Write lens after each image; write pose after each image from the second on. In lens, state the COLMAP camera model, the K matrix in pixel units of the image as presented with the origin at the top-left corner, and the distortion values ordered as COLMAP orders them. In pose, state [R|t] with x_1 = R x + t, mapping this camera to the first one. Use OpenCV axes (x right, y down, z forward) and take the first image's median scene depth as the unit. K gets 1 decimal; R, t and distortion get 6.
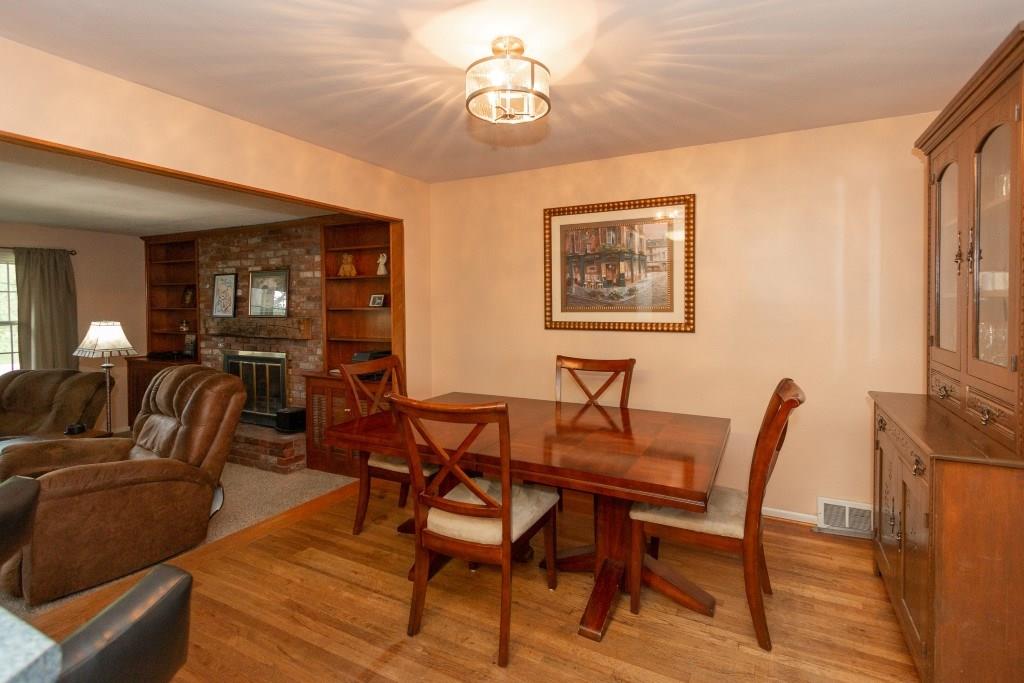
lens RADIAL K [[481.2, 0, 547.9], [0, 481.2, 318.7], [0, 0, 1]] dist [0.017645, -0.001463]
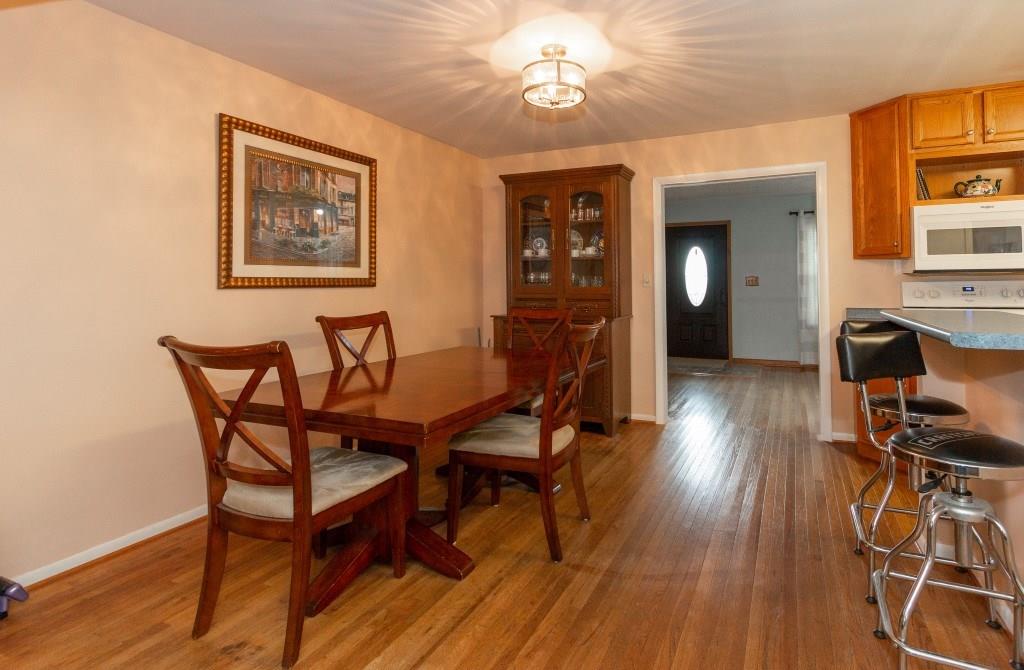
lens RADIAL K [[510.1, 0, 571.1], [0, 510.1, 270.3], [0, 0, 1]] dist [-0.002774, -0.002715]
pose [[-0.050070, 0.028342, 0.998344, -0.753420], [0.039638, 0.998866, -0.026369, 0.034836], [-0.997959, 0.038252, -0.051136, 0.548262]]
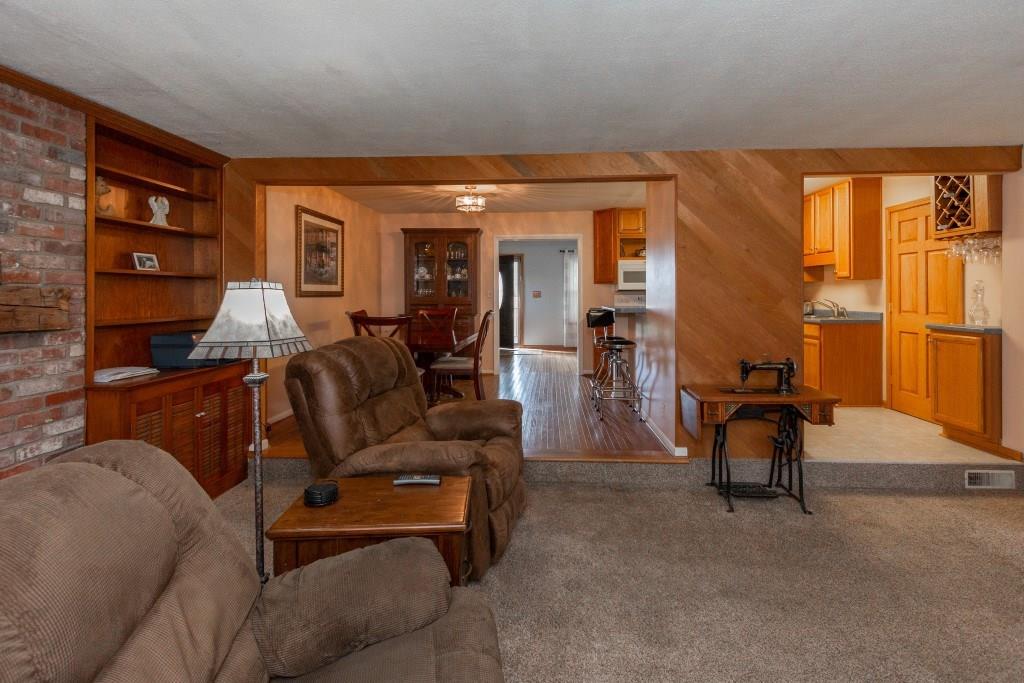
lens RADIAL K [[481.2, 0, 516.5], [0, 481.2, 291.4], [0, 0, 1]] dist [0.017645, -0.001463]
pose [[-0.377715, 0.009890, 0.925869, -1.446784], [0.033646, 0.999429, 0.003050, 0.023107], [-0.925310, 0.032304, -0.377833, 0.955854]]
